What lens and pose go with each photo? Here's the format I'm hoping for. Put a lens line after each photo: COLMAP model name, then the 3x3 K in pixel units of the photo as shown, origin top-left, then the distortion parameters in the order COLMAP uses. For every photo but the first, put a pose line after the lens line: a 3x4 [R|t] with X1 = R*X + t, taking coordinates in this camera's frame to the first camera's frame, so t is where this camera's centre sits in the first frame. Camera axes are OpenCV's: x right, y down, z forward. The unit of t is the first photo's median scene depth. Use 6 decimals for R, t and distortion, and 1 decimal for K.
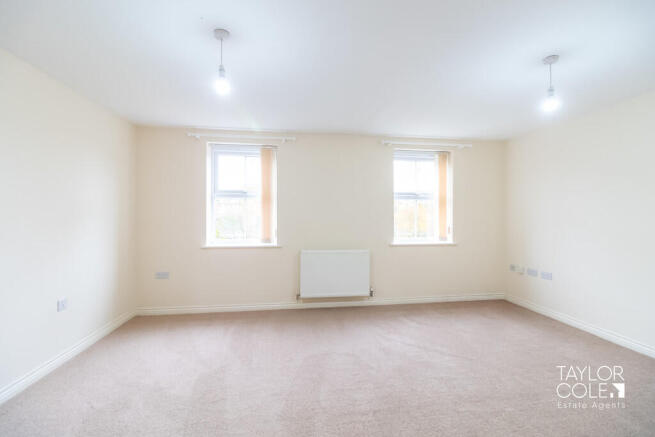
lens RADIAL K [[289.1, 0, 329.2], [0, 289.1, 215.7], [0, 0, 1]] dist [0.000375, -0.000173]
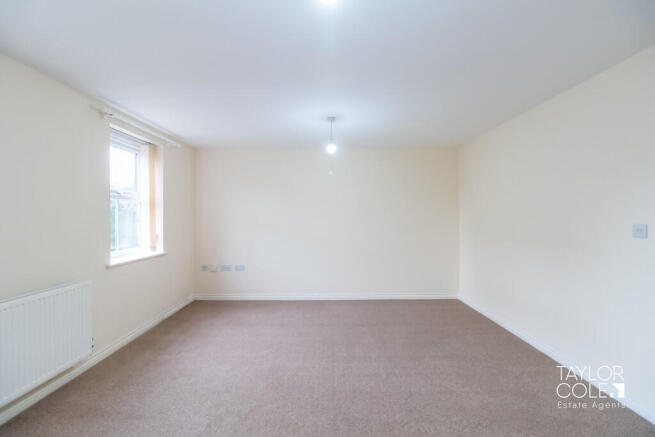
lens RADIAL K [[289.1, 0, 329.2], [0, 289.1, 215.7], [0, 0, 1]] dist [0.000375, -0.000173]
pose [[0.161408, -0.002724, 0.986884, -0.363010], [0.005577, 0.999983, 0.001848, -0.015075], [-0.986872, 0.005206, 0.161421, 0.381131]]
